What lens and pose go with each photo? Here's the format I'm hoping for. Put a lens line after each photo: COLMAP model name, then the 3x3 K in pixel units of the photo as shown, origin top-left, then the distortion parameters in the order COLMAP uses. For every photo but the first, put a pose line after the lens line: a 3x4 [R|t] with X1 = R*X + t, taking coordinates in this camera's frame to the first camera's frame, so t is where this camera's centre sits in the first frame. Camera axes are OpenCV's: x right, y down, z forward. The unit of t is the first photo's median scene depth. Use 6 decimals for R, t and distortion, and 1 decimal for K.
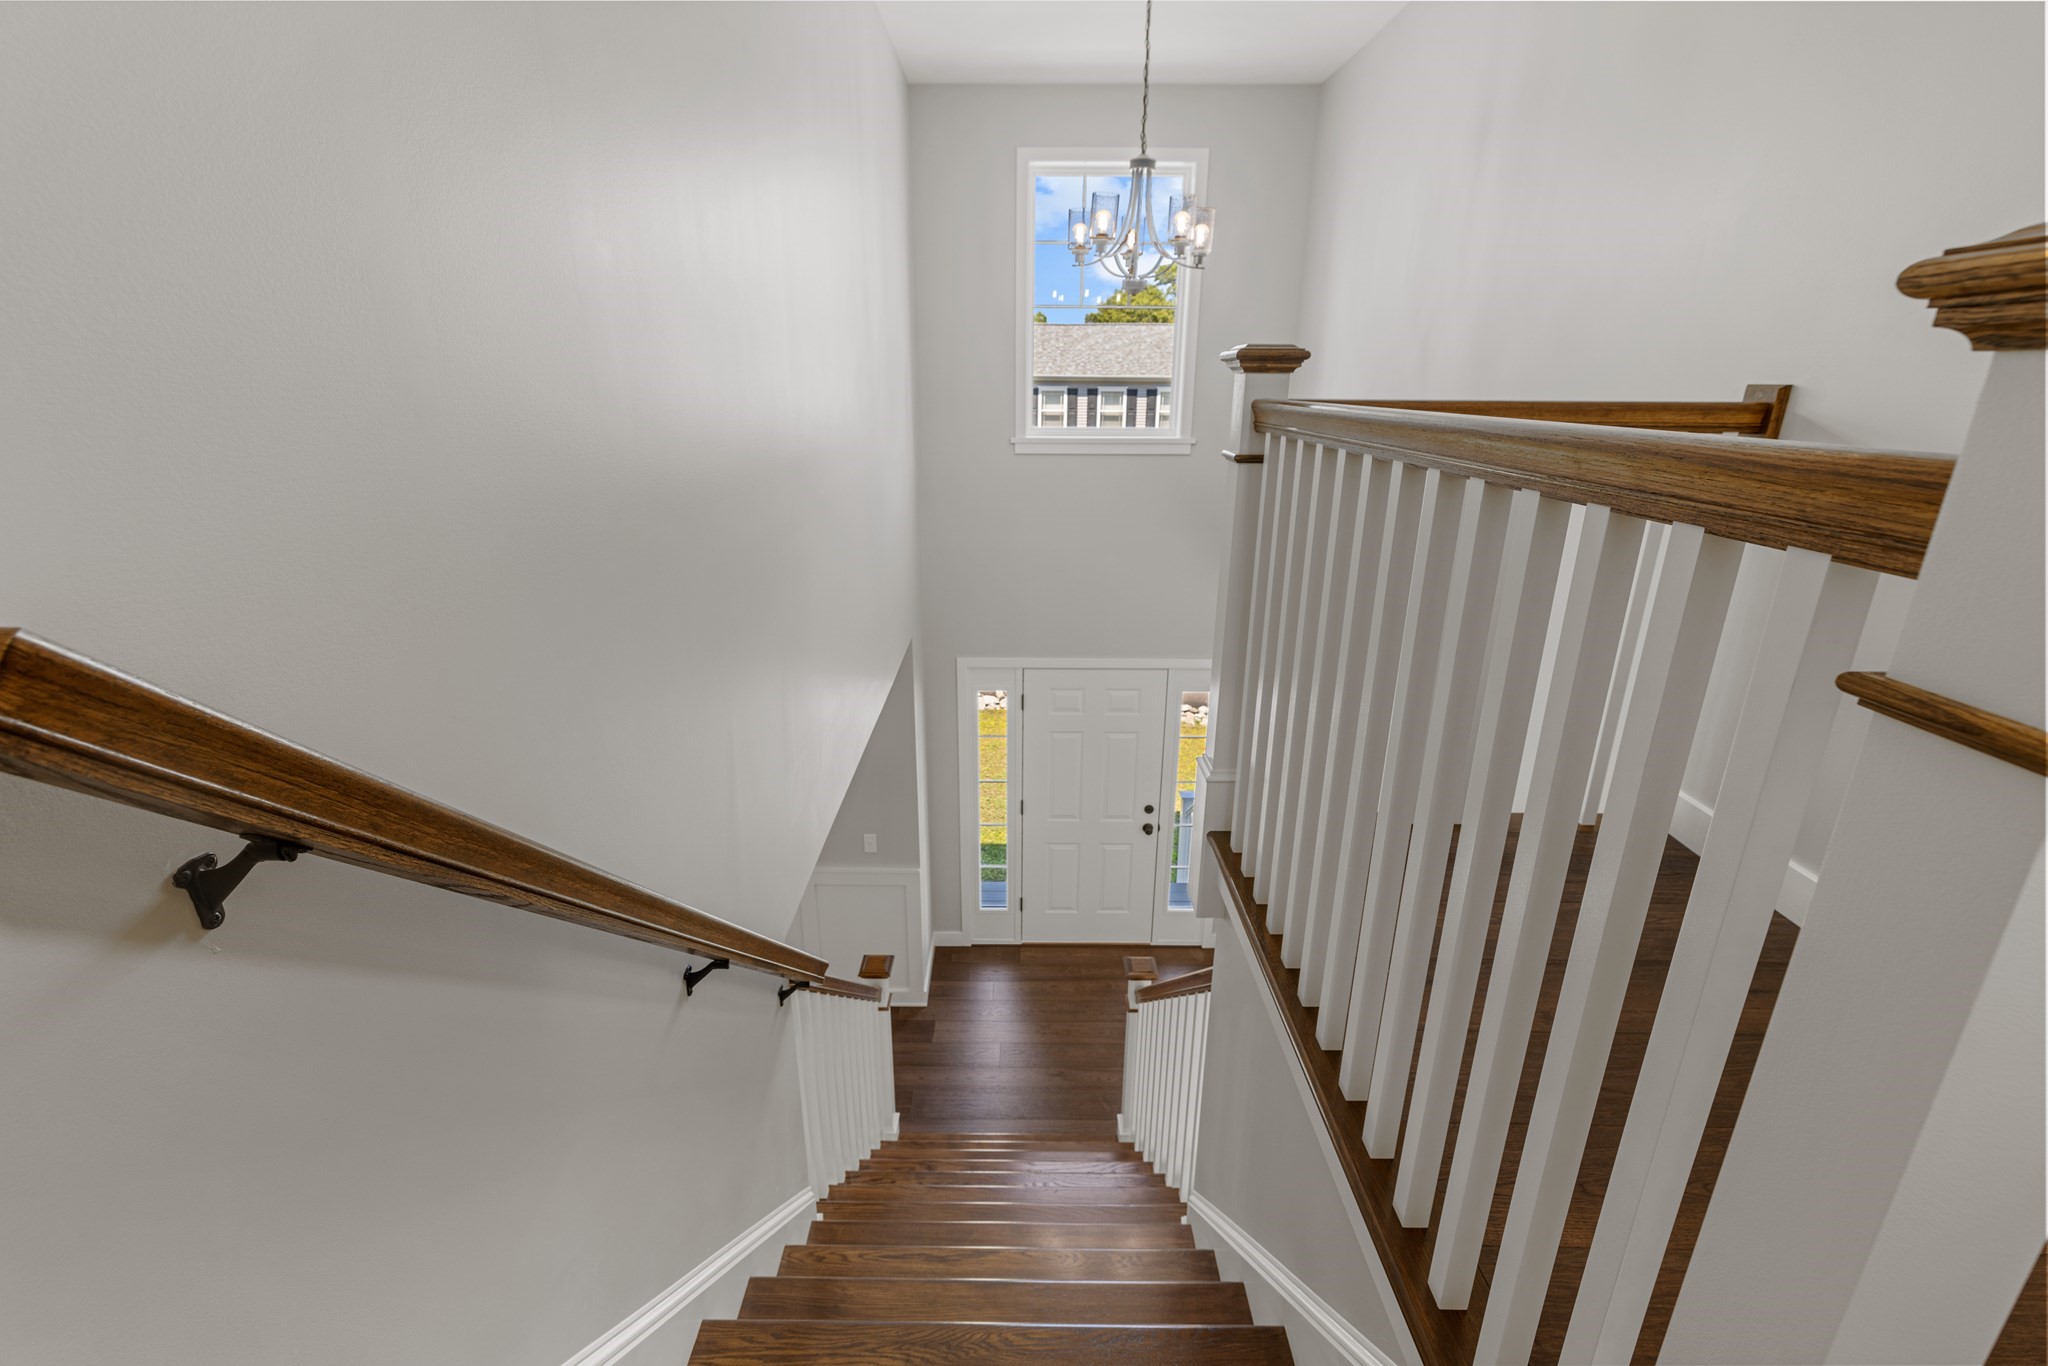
lens RADIAL K [[880.4, 0, 1015.8], [0, 880.4, 679.7], [0, 0, 1]] dist [0.002108, 0.000131]
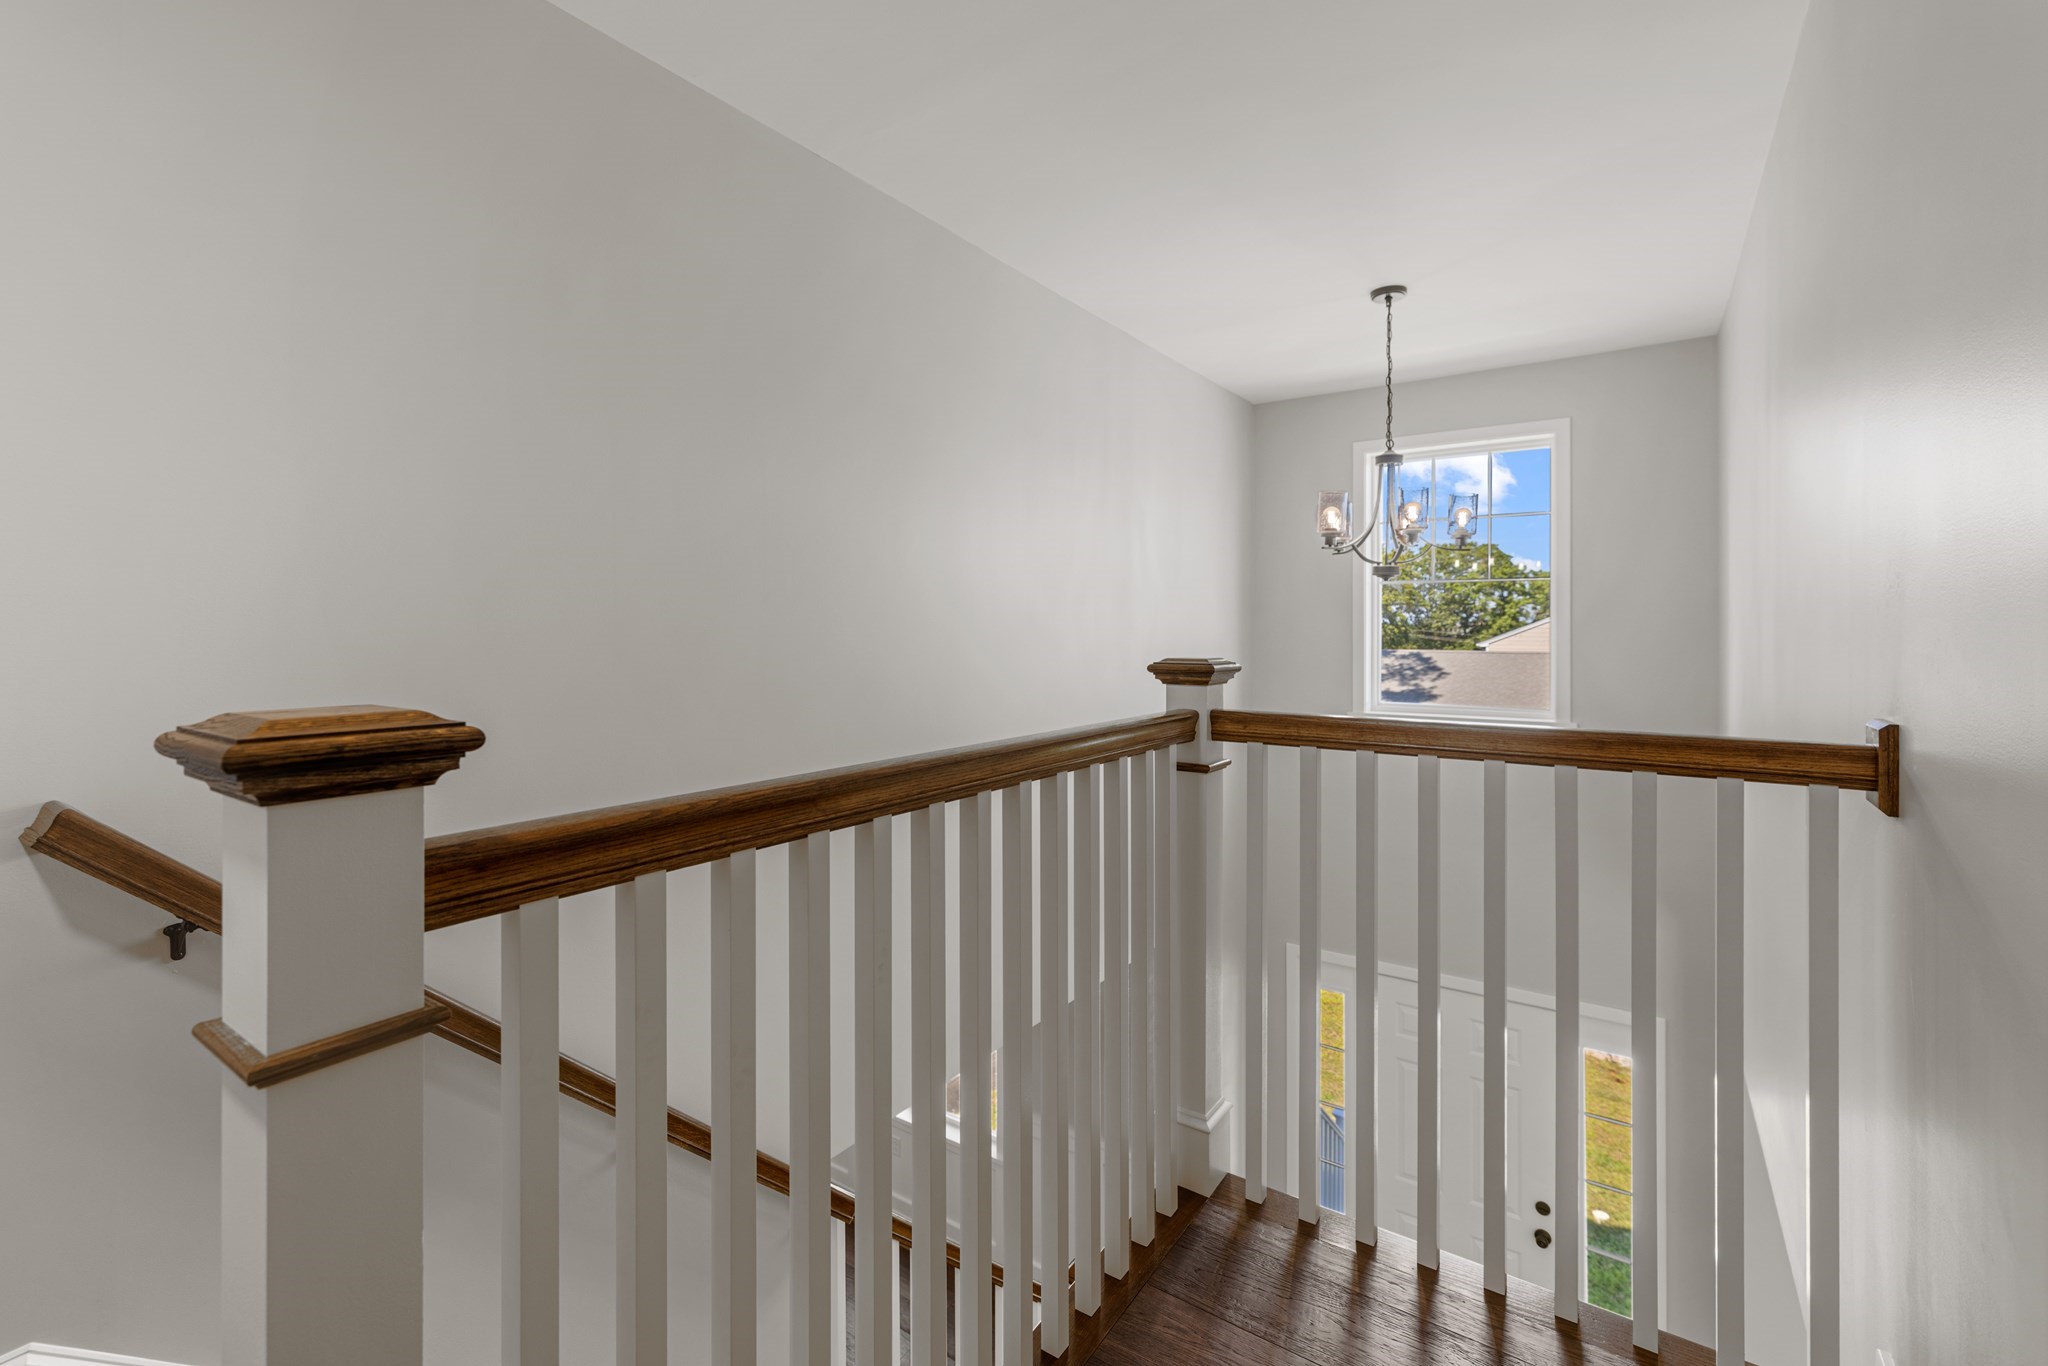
lens RADIAL K [[880.4, 0, 997.9], [0, 880.4, 632.9], [0, 0, 1]] dist [0.002108, 0.000131]
pose [[0.807636, 0.003100, -0.589673, 0.391962], [-0.190502, 0.947737, -0.255935, -0.059602], [0.558062, 0.319037, 0.766017, 0.050012]]
